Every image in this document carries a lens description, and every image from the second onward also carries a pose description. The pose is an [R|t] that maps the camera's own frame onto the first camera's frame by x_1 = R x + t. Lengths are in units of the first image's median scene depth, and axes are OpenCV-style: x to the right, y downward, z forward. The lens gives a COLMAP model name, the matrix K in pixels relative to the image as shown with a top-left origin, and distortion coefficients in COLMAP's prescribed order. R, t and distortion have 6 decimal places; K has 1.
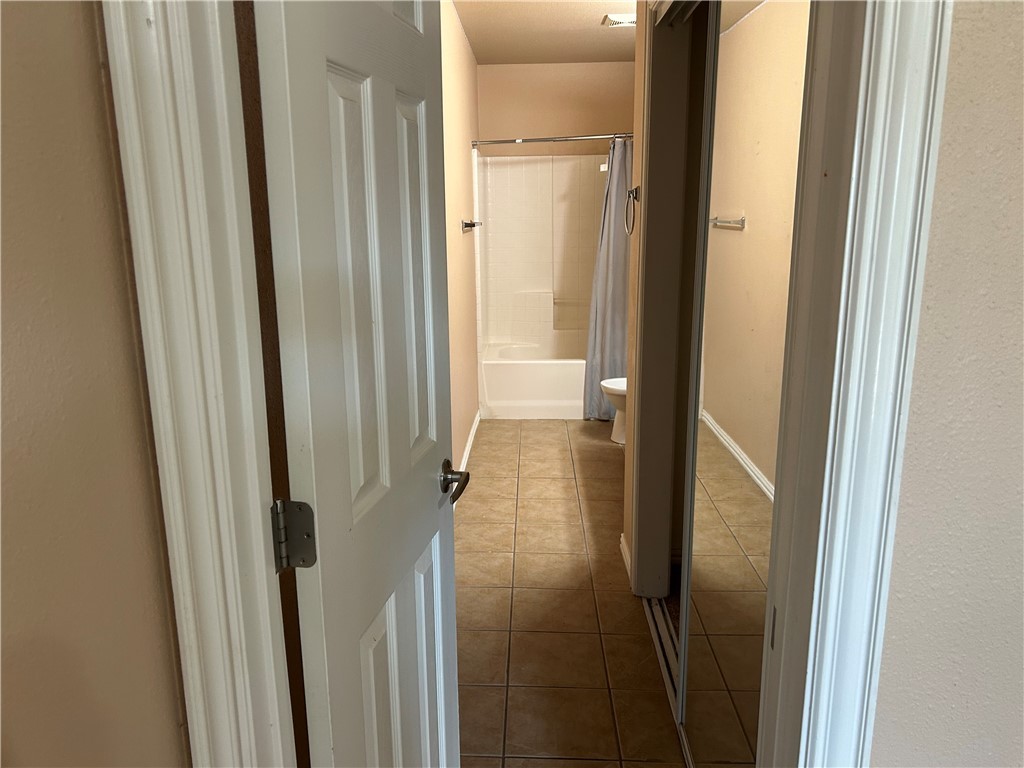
lens RADIAL K [[780.4, 0, 515.5], [0, 780.4, 375.9], [0, 0, 1]] dist [0.062973, -0.075578]
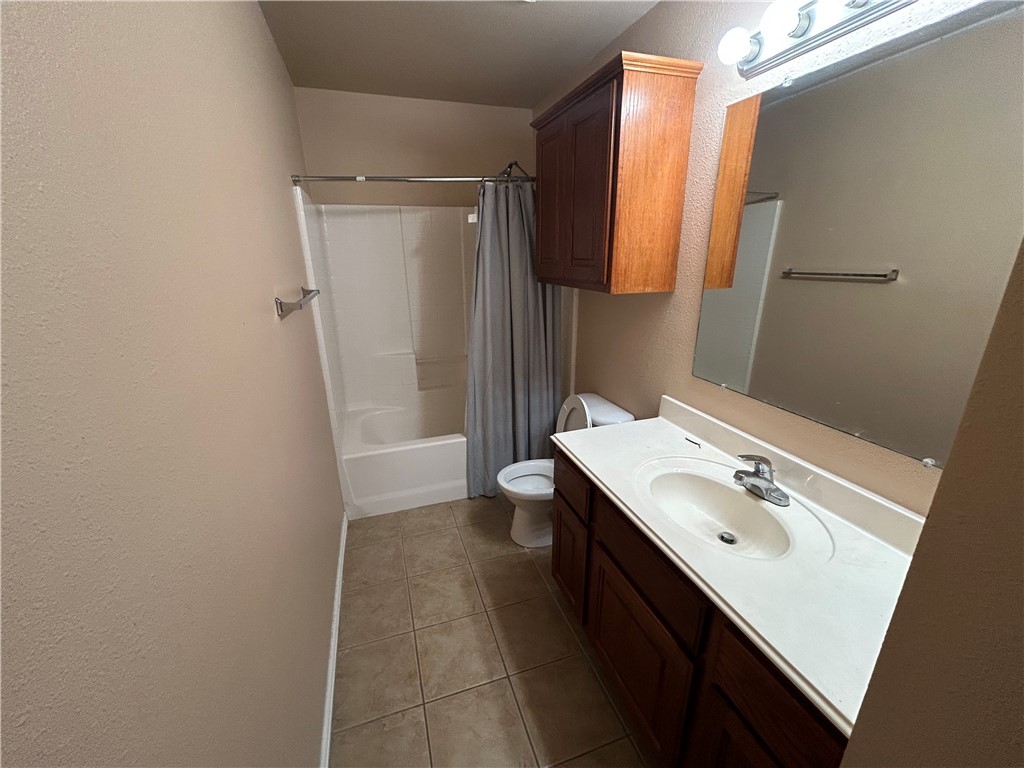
lens RADIAL K [[414.4, 0, 517.2], [0, 414.4, 379.9], [0, 0, 1]] dist [-0.000949, -0.000194]
pose [[0.935480, -0.104671, 0.337522, -0.011179], [0.074991, 0.992173, 0.099844, -0.156181], [-0.345331, -0.068091, 0.936008, 0.646388]]
